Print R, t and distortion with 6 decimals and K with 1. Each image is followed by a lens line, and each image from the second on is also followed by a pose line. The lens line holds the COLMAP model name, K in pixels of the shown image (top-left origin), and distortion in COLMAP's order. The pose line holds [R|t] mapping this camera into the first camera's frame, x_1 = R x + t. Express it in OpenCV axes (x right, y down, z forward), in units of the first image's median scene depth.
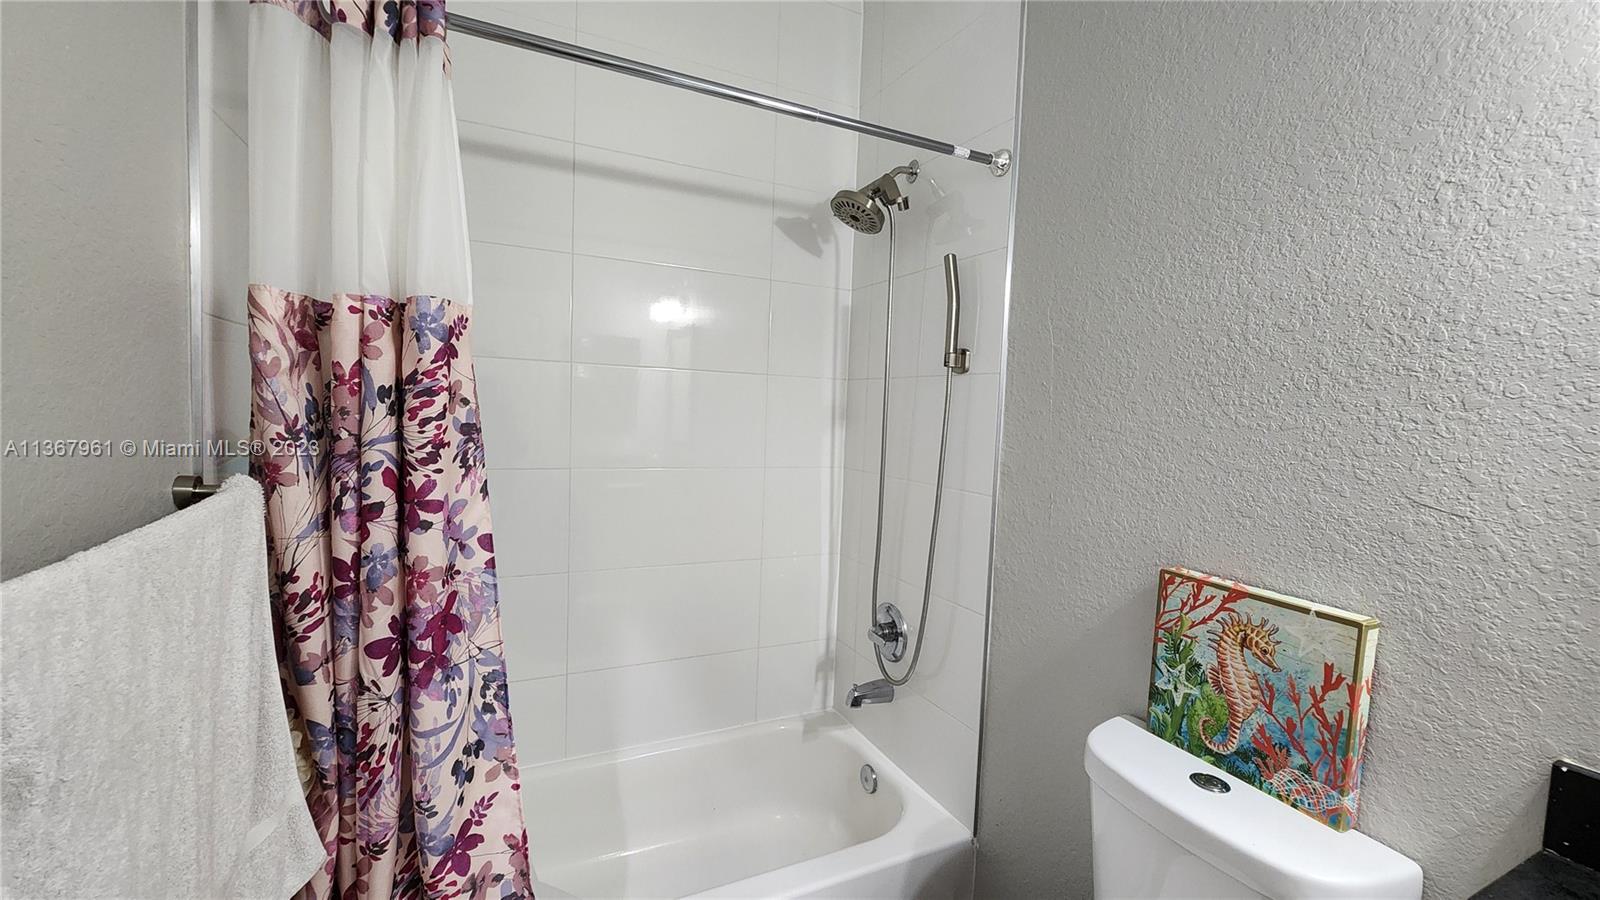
lens RADIAL K [[655.2, 0, 823.8], [0, 655.2, 431.8], [0, 0, 1]] dist [-0.002796, -0.000248]
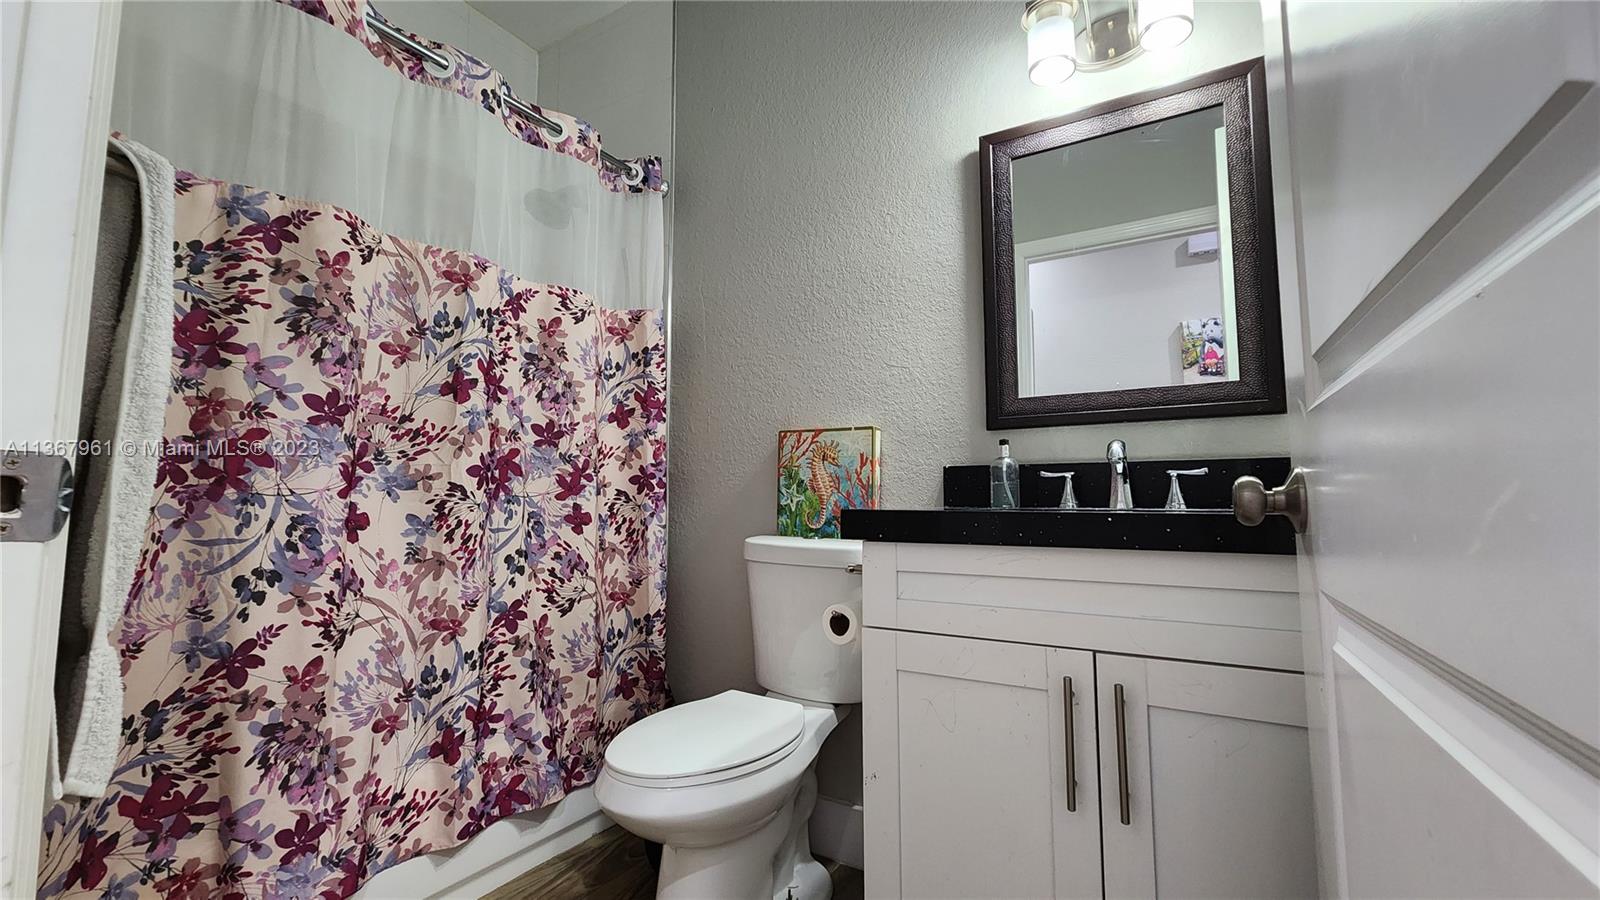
lens RADIAL K [[655.2, 0, 805.0], [0, 655.2, 445.0], [0, 0, 1]] dist [-0.002796, -0.000248]
pose [[0.845566, -0.006374, 0.533833, -0.331367], [0.068108, 0.993046, -0.096024, 0.432181], [-0.529509, 0.117553, 0.840120, -0.444792]]
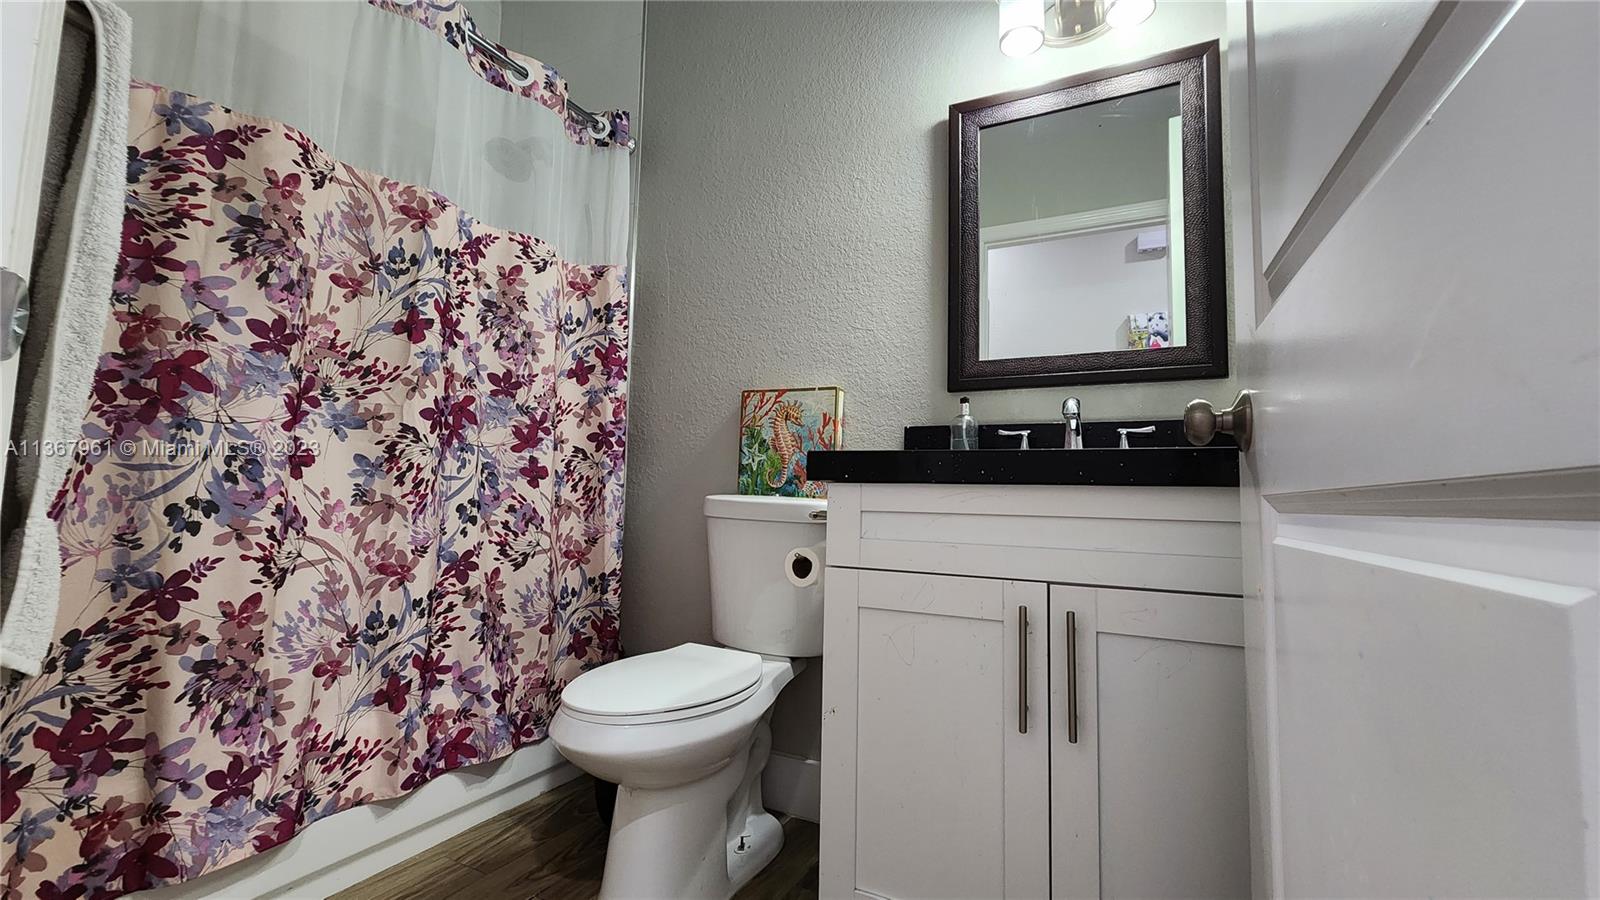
lens RADIAL K [[655.2, 0, 805.3], [0, 655.2, 443.4], [0, 0, 1]] dist [-0.002796, -0.000248]
pose [[0.805306, 0.013359, 0.592709, -0.356439], [0.044738, 0.995526, -0.083224, 0.516610], [-0.591169, 0.093538, 0.801105, -0.431549]]
